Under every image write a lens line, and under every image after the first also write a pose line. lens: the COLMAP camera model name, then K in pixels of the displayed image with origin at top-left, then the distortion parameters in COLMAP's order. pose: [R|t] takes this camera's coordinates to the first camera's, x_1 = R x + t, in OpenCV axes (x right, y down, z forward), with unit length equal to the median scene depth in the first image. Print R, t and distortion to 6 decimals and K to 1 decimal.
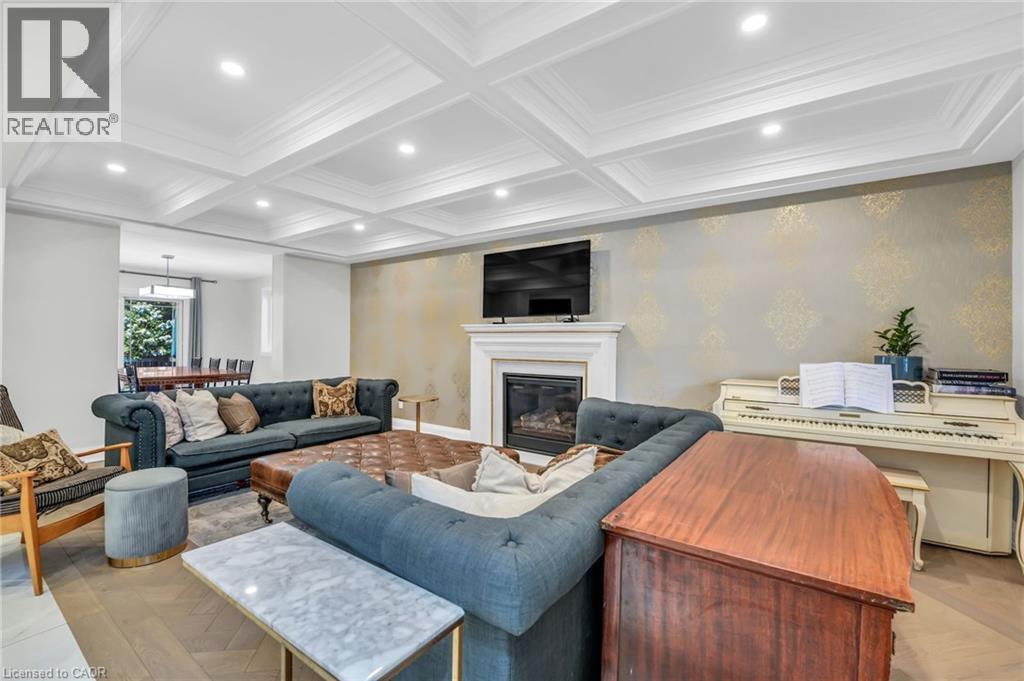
lens RADIAL K [[417.9, 0, 506.5], [0, 417.9, 344.2], [0, 0, 1]] dist [-0.029888, 0.001851]
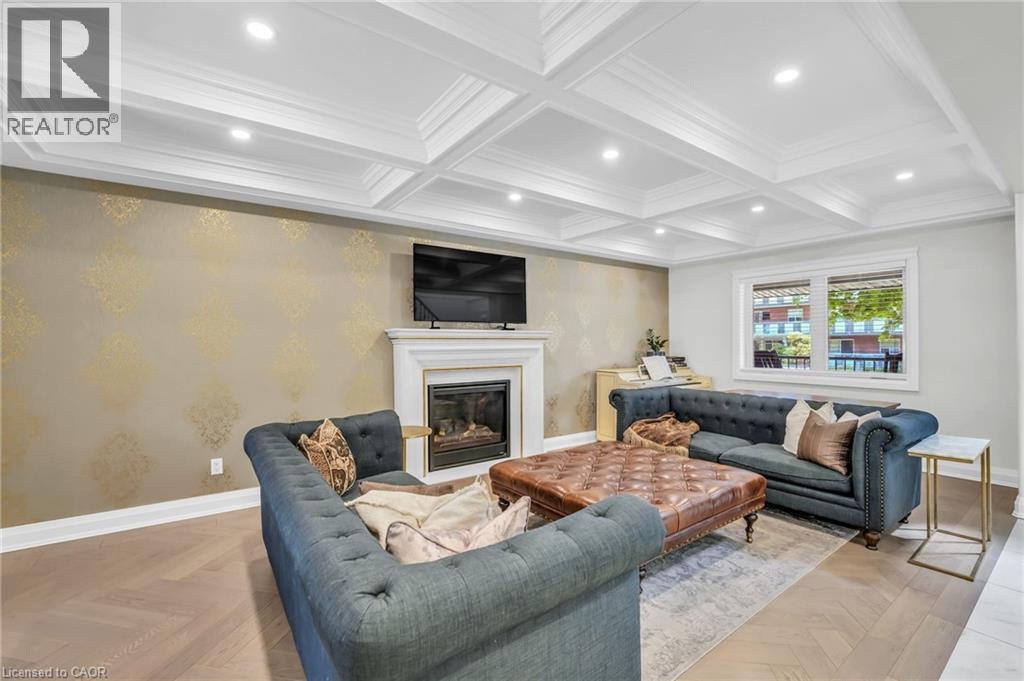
lens RADIAL K [[417.9, 0, 515.2], [0, 417.9, 334.9], [0, 0, 1]] dist [-0.029888, 0.001851]
pose [[0.344726, 0.012625, 0.938618, -0.756722], [0.019722, 0.999591, -0.020688, -0.014552], [-0.938496, 0.025643, 0.344337, 0.539050]]
